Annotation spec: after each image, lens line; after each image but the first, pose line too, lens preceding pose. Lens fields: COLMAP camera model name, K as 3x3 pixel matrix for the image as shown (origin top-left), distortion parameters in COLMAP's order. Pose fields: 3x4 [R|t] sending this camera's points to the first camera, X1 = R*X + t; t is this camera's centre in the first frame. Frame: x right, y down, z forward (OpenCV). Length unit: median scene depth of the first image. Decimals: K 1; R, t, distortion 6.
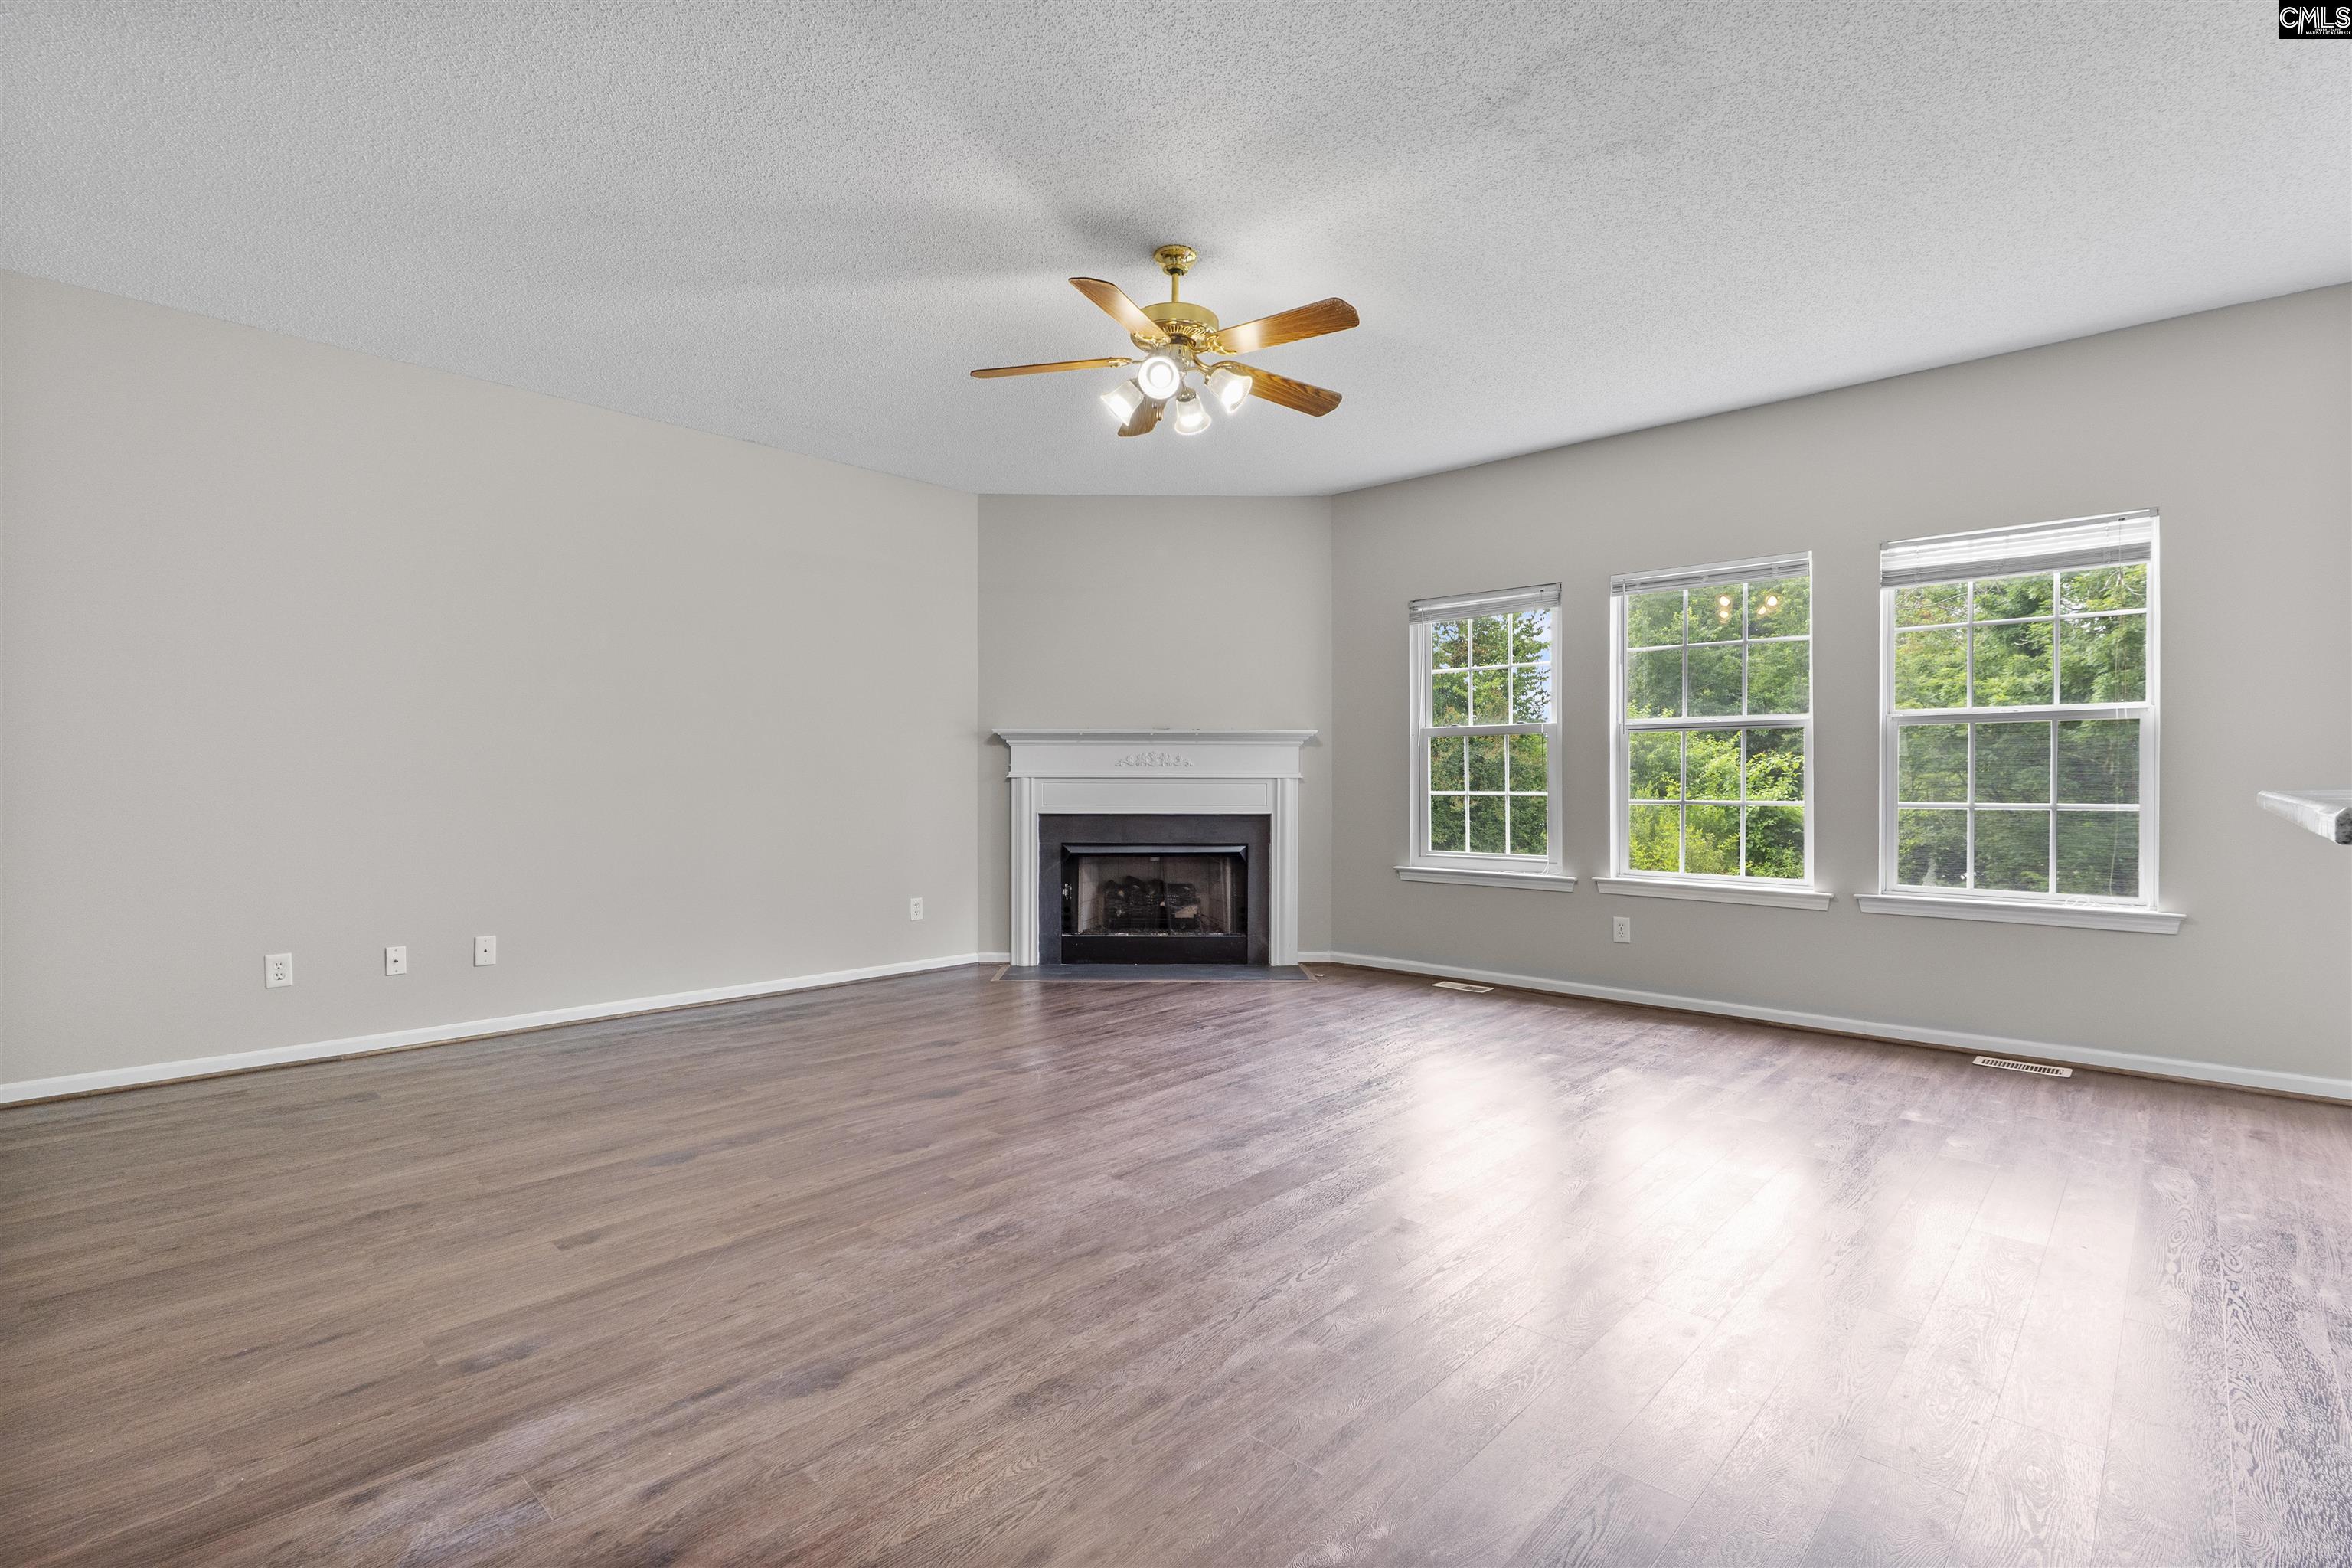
lens RADIAL K [[1104.5, 0, 1185.1], [0, 1104.5, 786.3], [0, 0, 1]] dist [-0.009904, 0.000079]
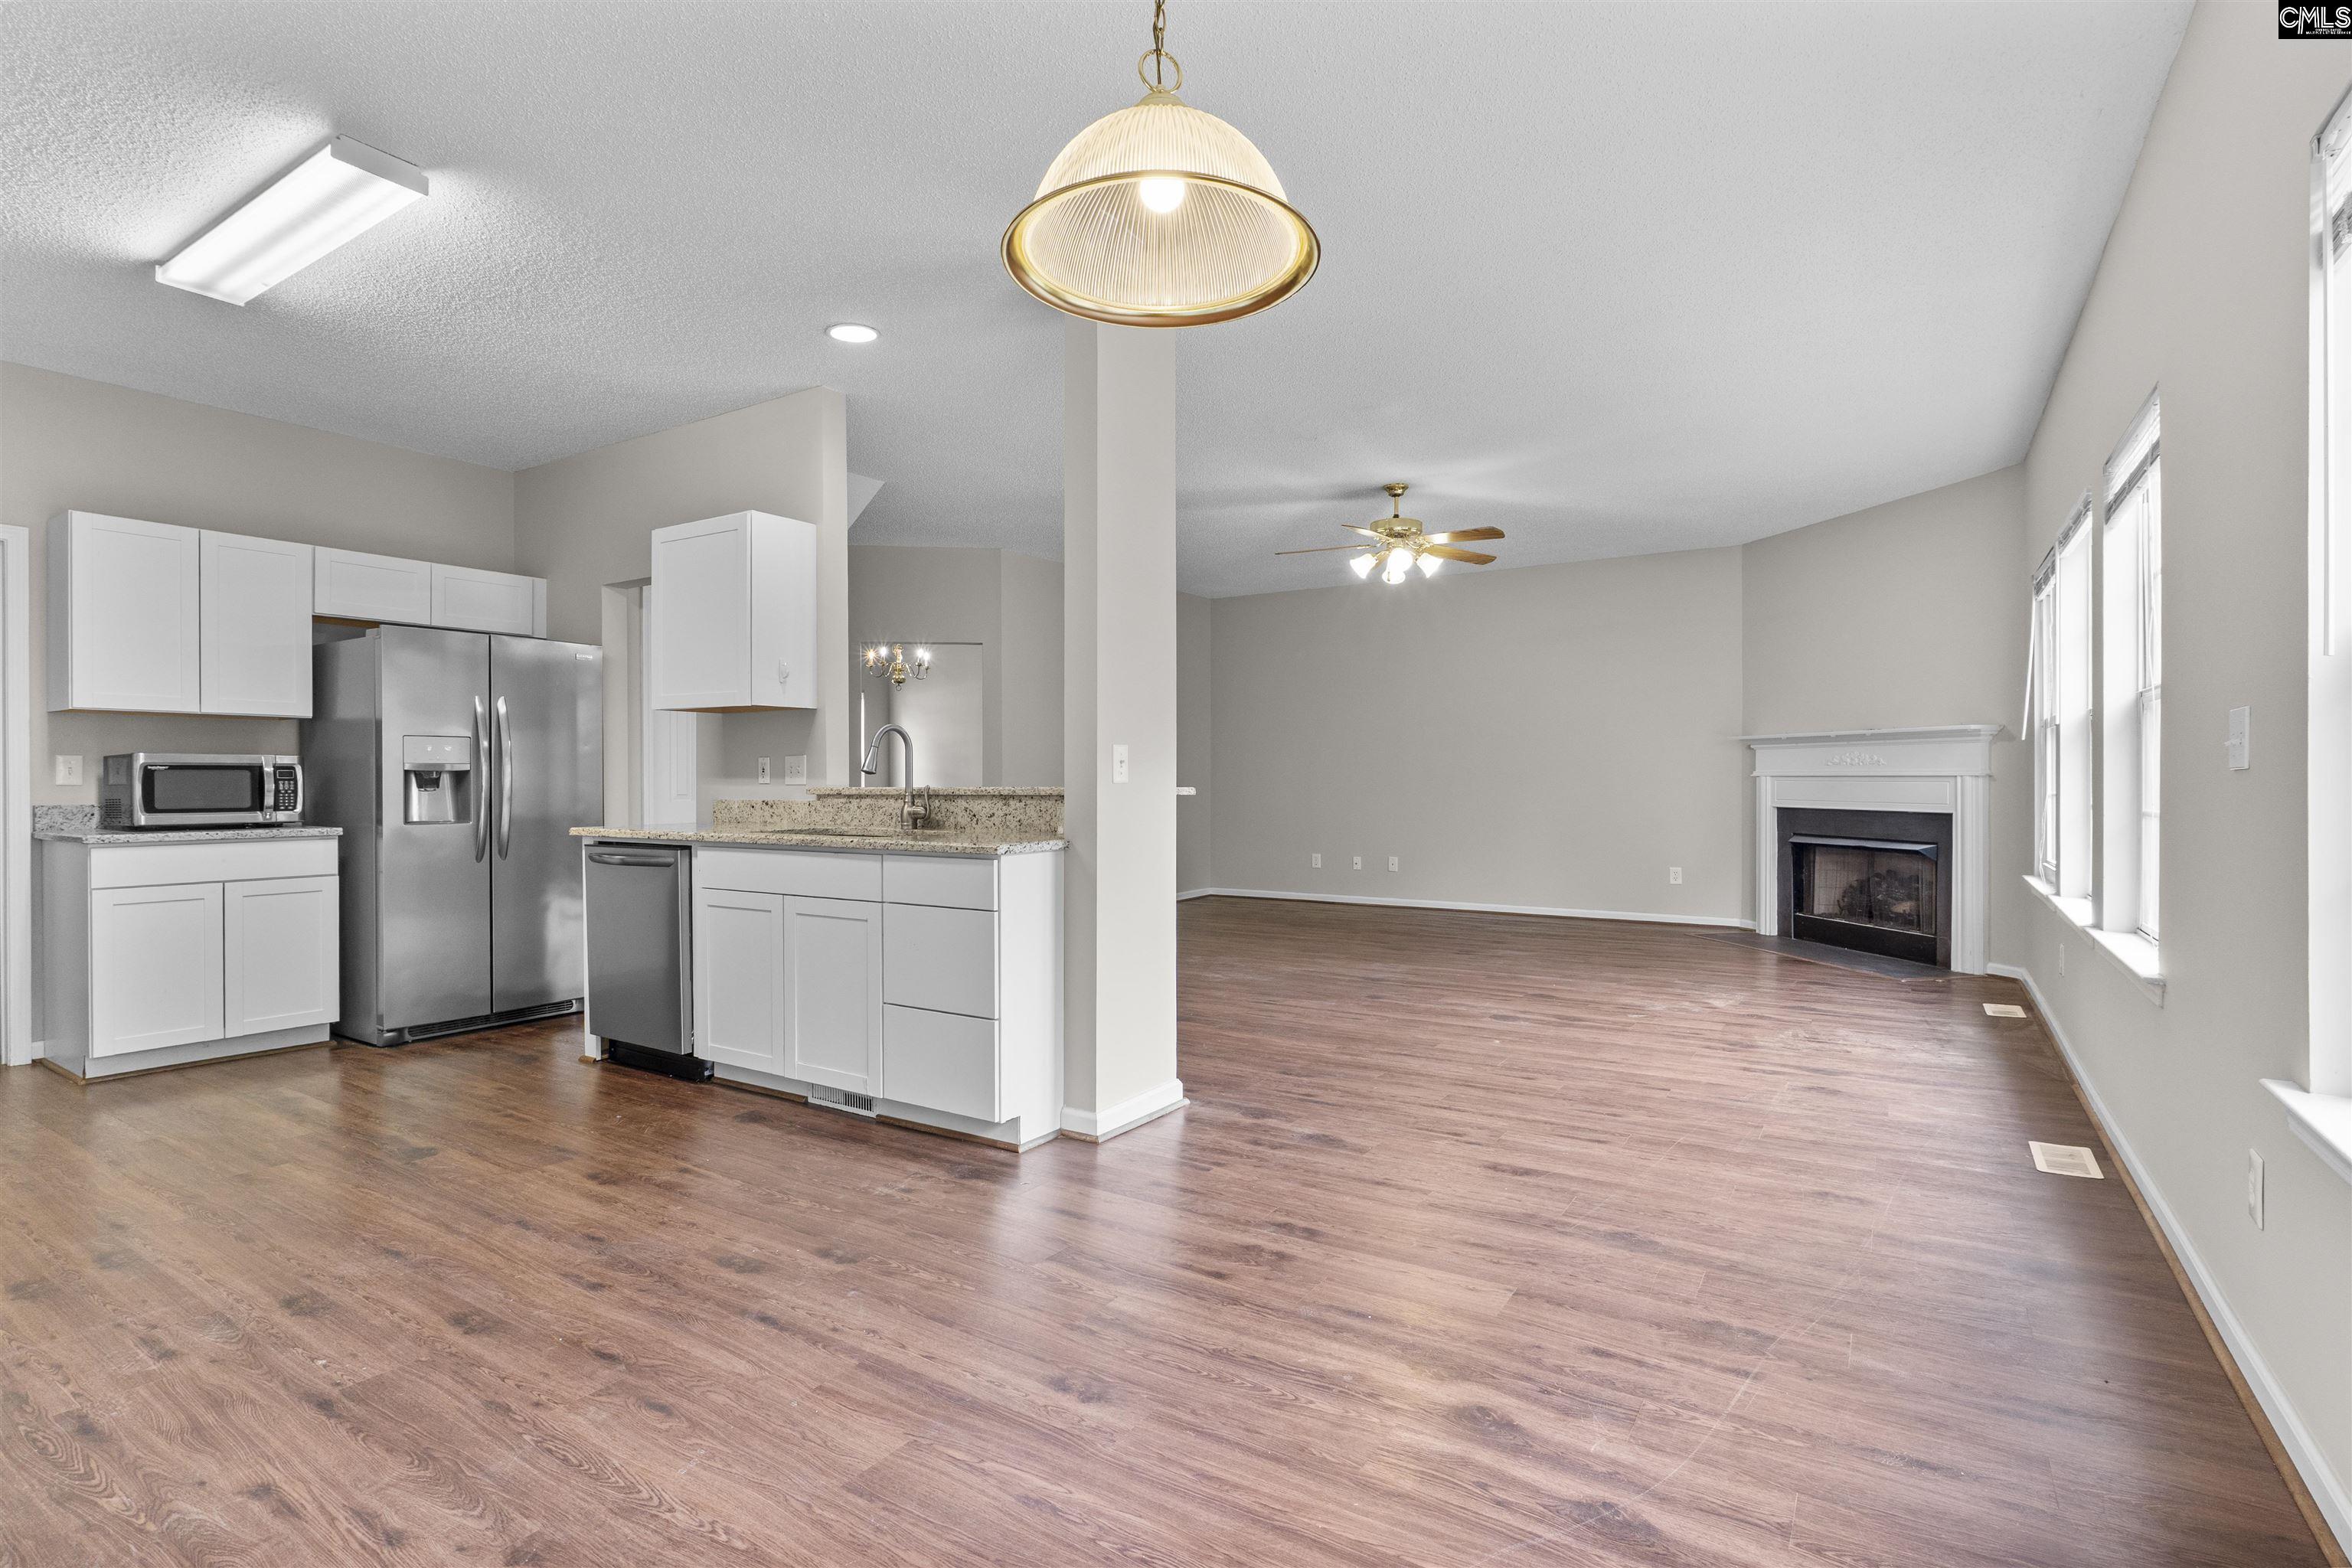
lens RADIAL K [[1119.2, 0, 1236.1], [0, 1119.2, 786.3], [0, 0, 1]] dist [-0.004052, 0.000329]
pose [[0.194358, 0.001396, -0.980930, 1.507073], [-0.004987, 0.999987, 0.000435, 0.007884], [0.980918, 0.004807, 0.194362, 0.337616]]
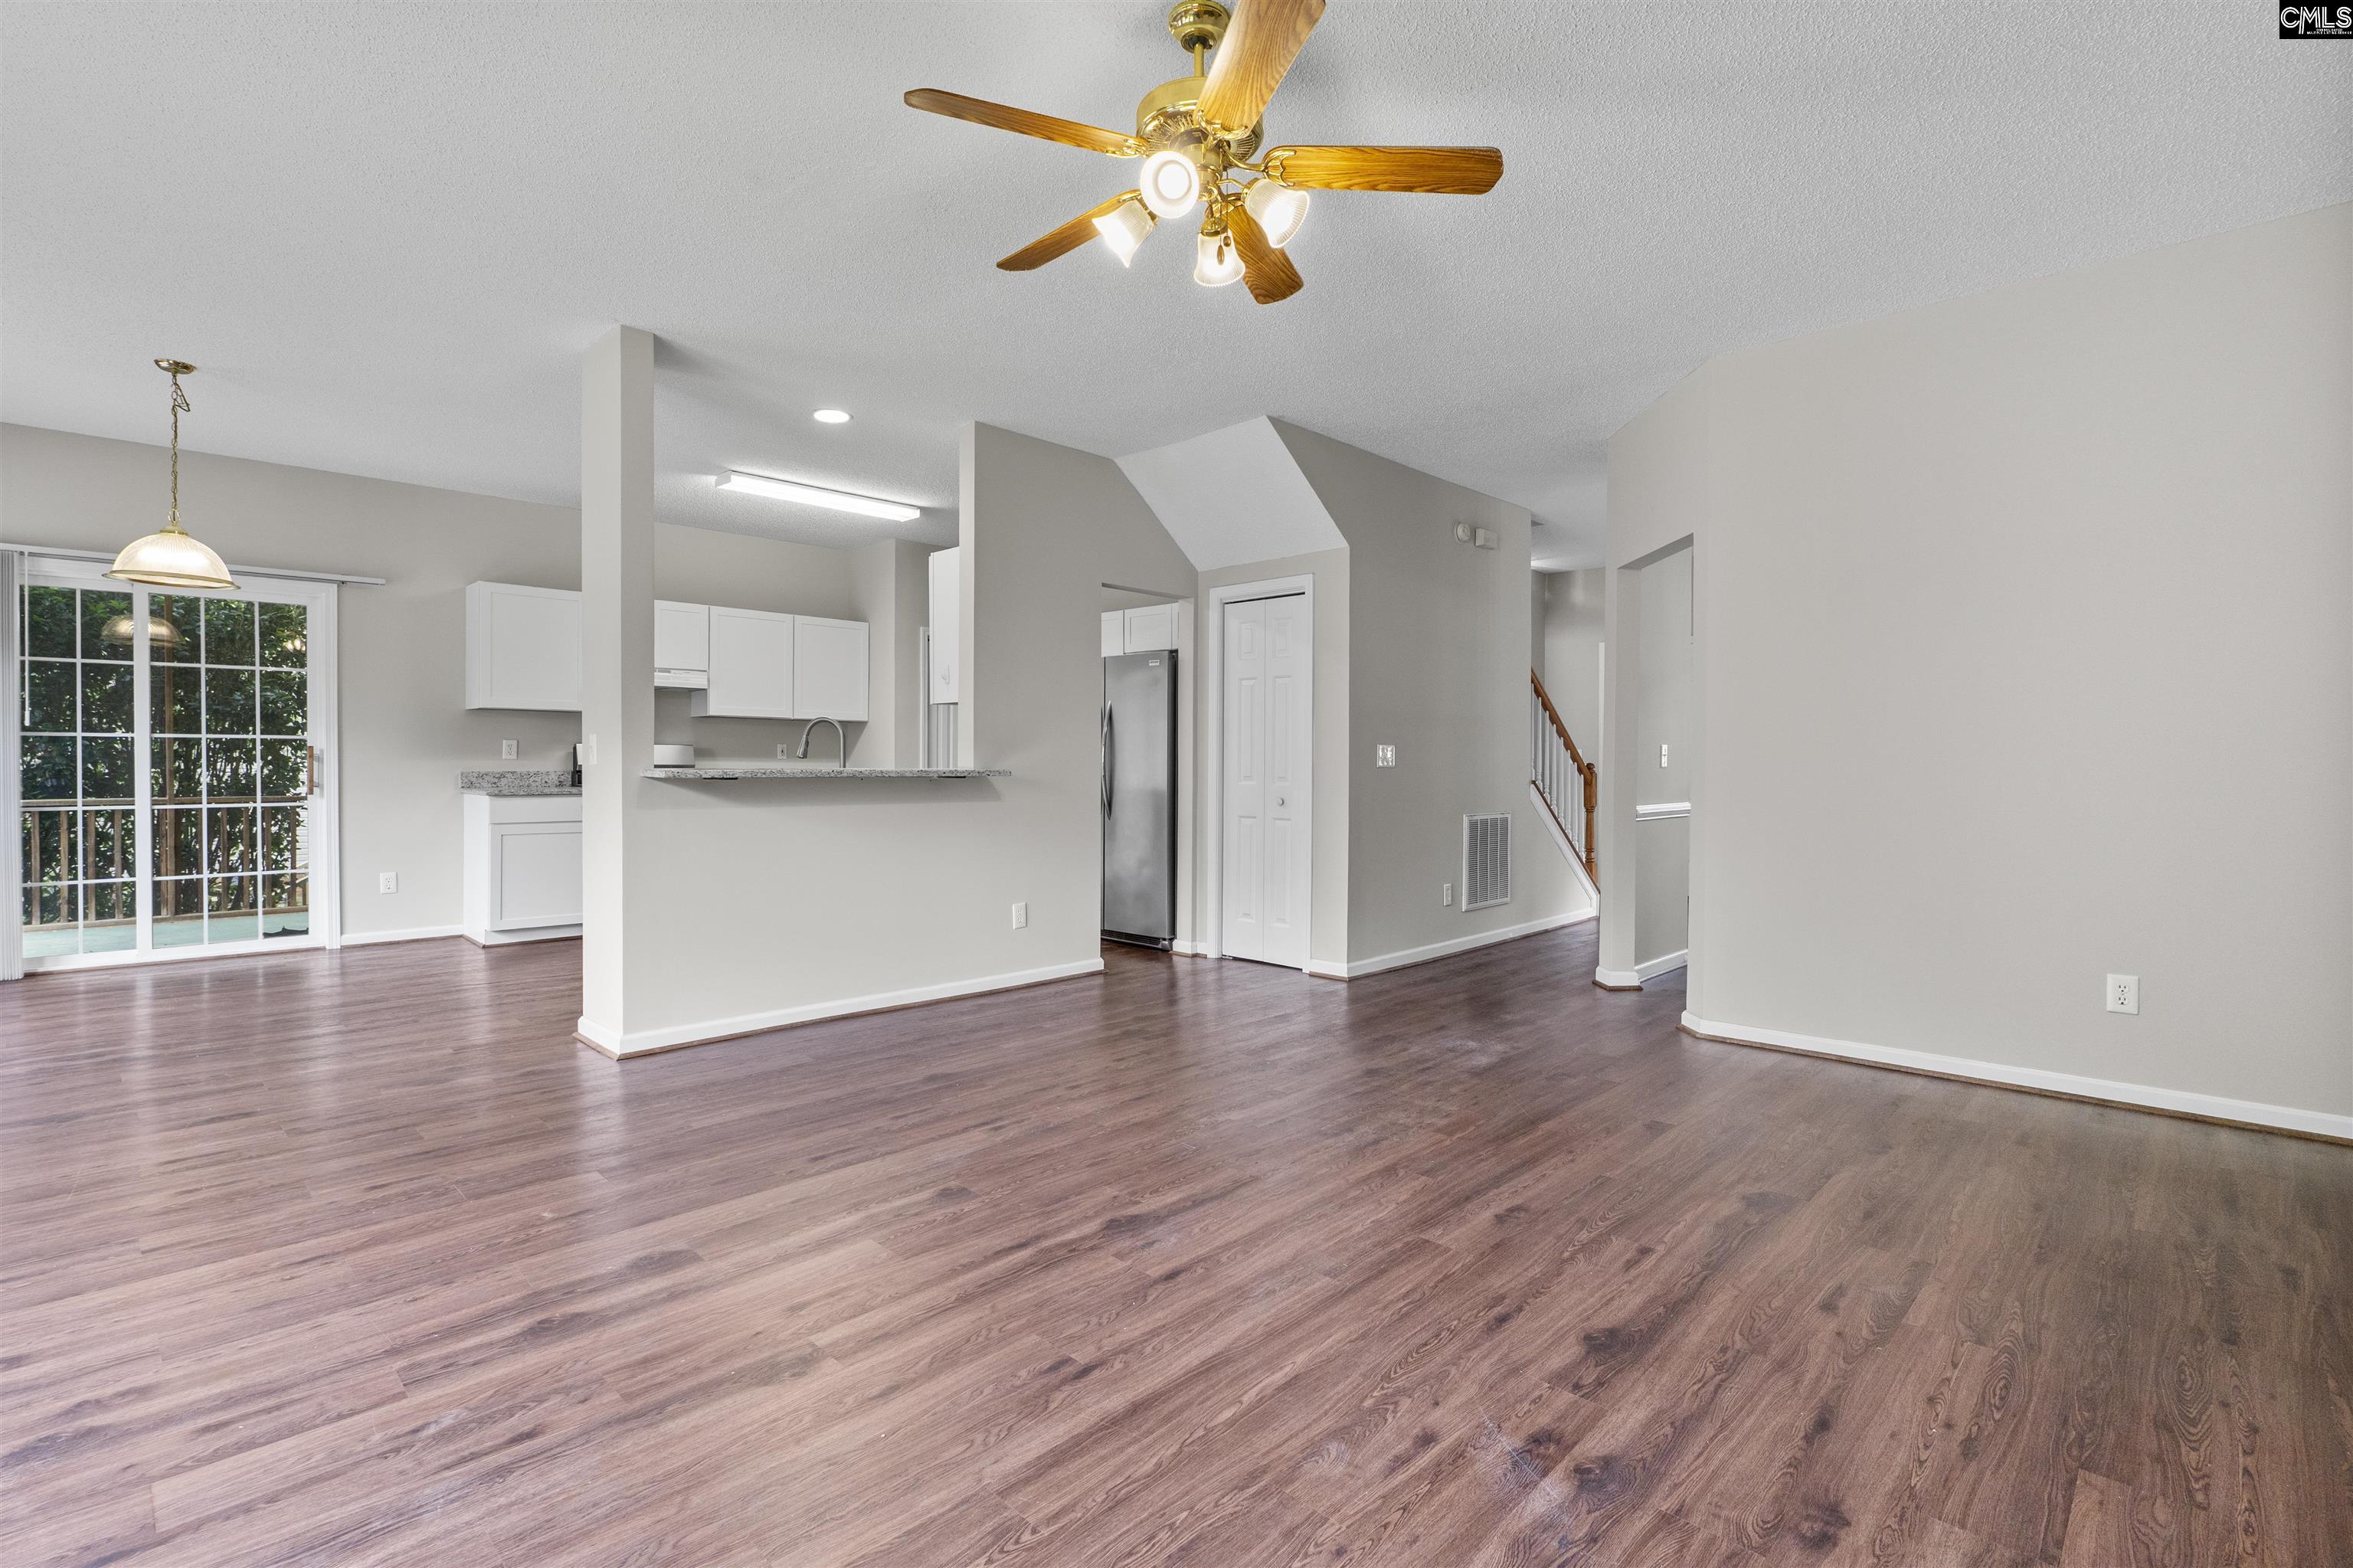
lens RADIAL K [[1065.4, 0, 1176.5], [0, 1065.4, 784.0], [0, 0, 1]] dist [-0.025910, 0.000151]
pose [[-0.999368, -0.003382, 0.035389, -0.017654], [-0.002544, 0.999716, 0.023691, -0.012919], [-0.035459, 0.023586, -0.999093, 1.484105]]
